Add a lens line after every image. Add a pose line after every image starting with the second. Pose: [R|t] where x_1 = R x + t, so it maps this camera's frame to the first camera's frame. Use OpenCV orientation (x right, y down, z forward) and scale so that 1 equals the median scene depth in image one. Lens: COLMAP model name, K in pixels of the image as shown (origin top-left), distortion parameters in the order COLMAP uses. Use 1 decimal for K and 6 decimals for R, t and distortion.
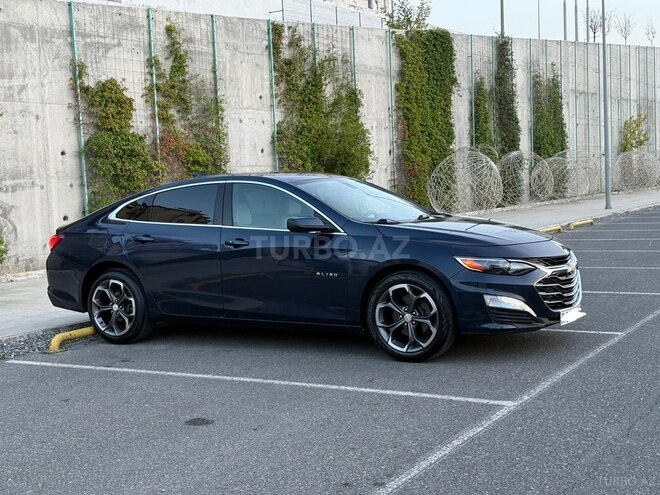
lens RADIAL K [[920.2, 0, 330.2], [0, 920.2, 244.6], [0, 0, 1]] dist [0.118598, 0.000000]
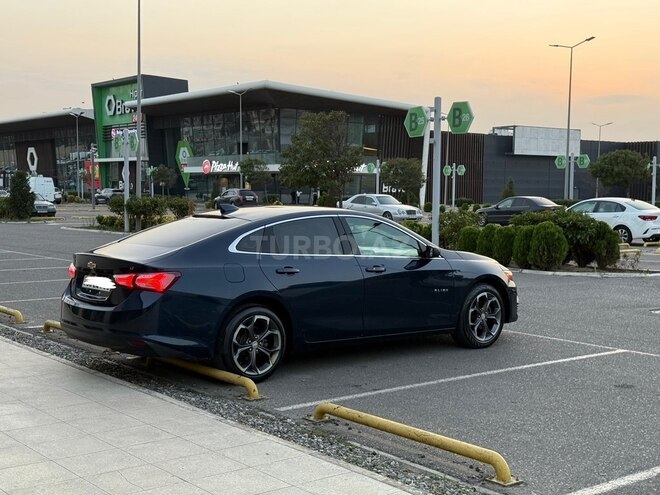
lens RADIAL K [[920.2, 0, 326.7], [0, 920.2, 248.3], [0, 0, 1]] dist [0.118598, 0.000000]
pose [[0.357573, -0.011550, 0.933814, -1.221088], [0.041921, 0.999114, -0.003694, -0.027051], [-0.932944, 0.040467, 0.357741, 0.665775]]
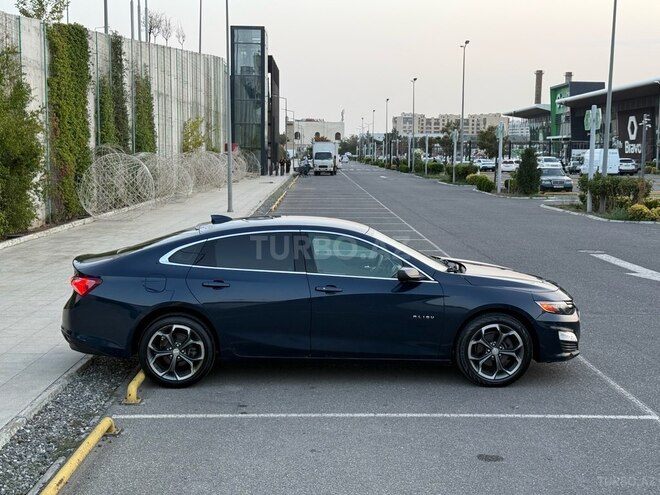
lens RADIAL K [[920.2, 0, 332.7], [0, 920.2, 252.0], [0, 0, 1]] dist [0.118598, 0.000000]
pose [[0.847426, -0.005409, 0.530886, -0.697618], [-0.008957, 0.999660, 0.024482, -0.074967], [-0.530838, -0.025502, 0.847089, 0.072845]]
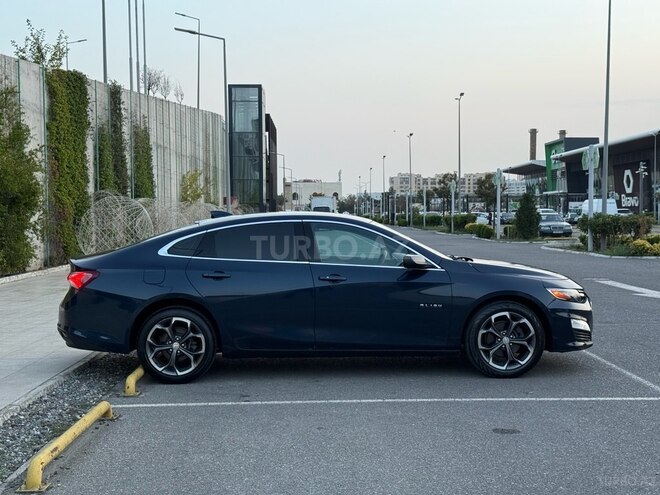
lens RADIAL K [[920.2, 0, 329.5], [0, 920.2, 253.3], [0, 0, 1]] dist [0.118598, 0.000000]
pose [[0.848789, 0.014285, 0.528539, -0.685372], [0.008210, 0.999158, -0.040190, 0.012529], [-0.528668, 0.038452, 0.847957, 0.101904]]
